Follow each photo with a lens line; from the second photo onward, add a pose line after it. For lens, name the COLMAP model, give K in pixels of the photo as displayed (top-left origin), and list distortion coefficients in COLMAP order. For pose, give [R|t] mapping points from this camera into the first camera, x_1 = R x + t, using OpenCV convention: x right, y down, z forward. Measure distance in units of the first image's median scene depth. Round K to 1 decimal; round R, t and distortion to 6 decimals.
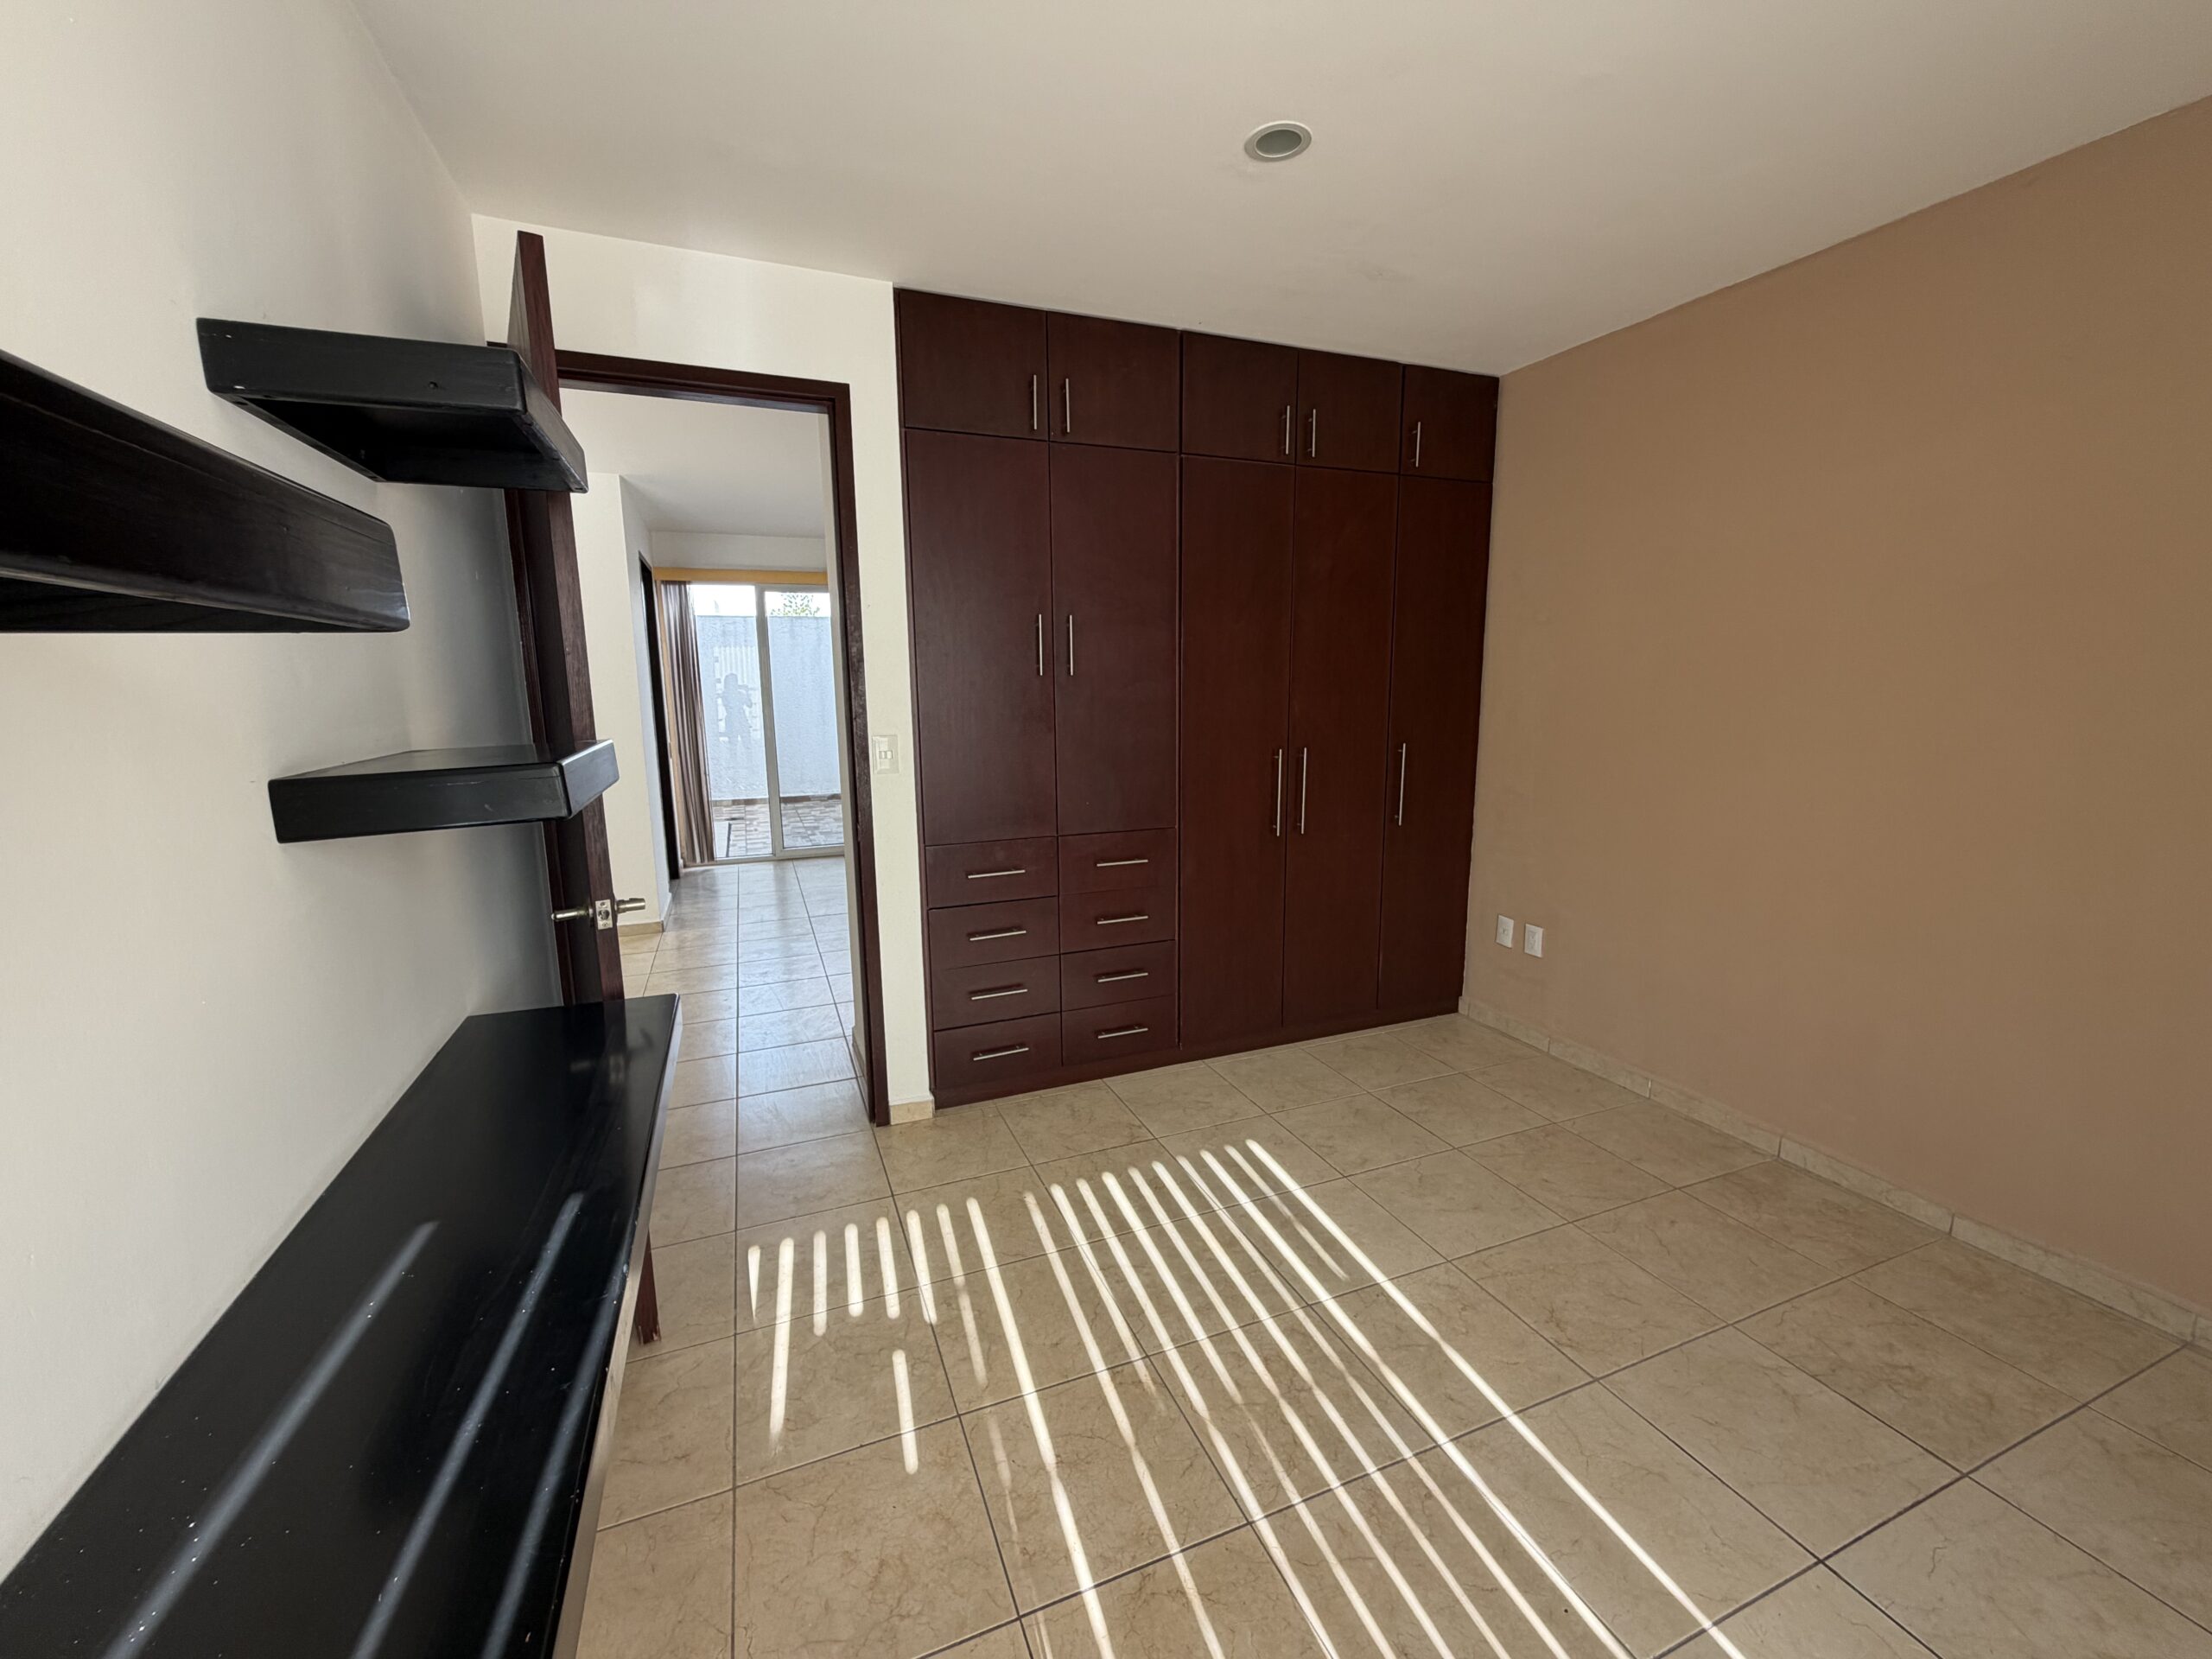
lens RADIAL K [[882.7, 0, 1099.8], [0, 882.7, 832.7], [0, 0, 1]] dist [0.000163, 0.000426]
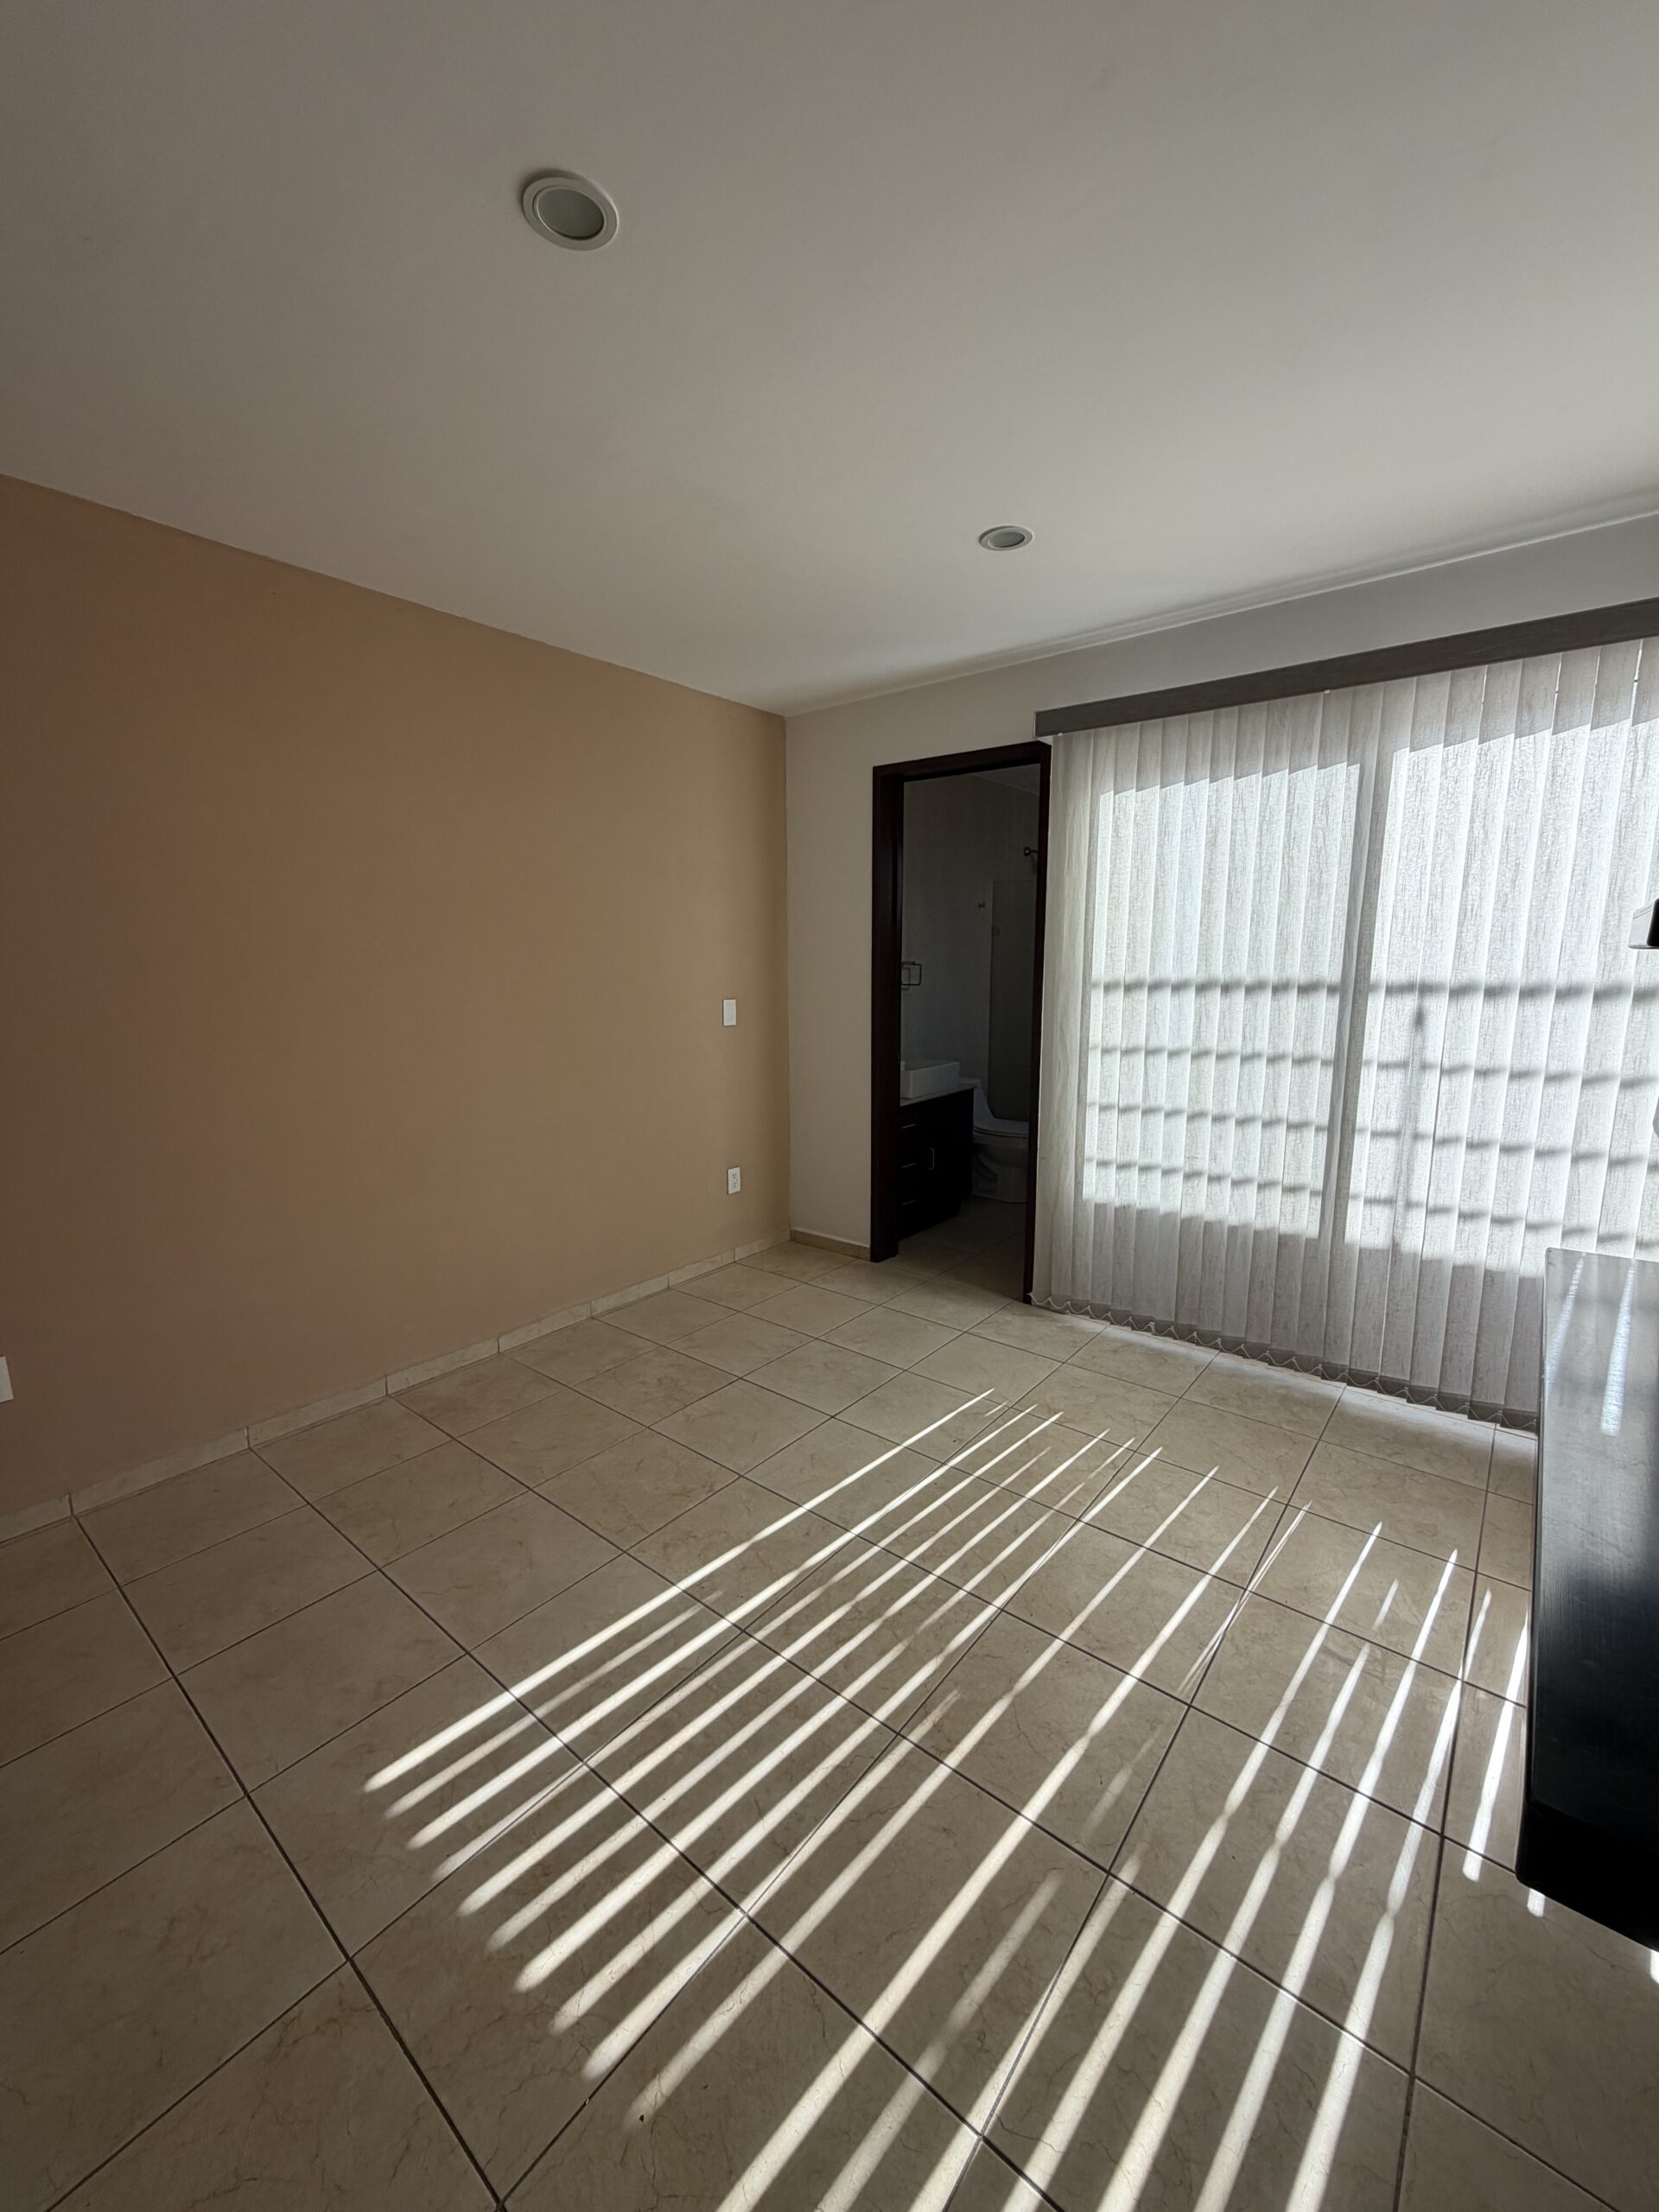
lens RADIAL K [[882.7, 0, 822.7], [0, 882.7, 1098.9], [0, 0, 1]] dist [0.000163, 0.000426]
pose [[-0.479375, -0.133500, 0.867397, -0.610184], [0.155468, 0.959812, 0.233645, -0.247598], [-0.863730, 0.246856, -0.439355, 1.331925]]
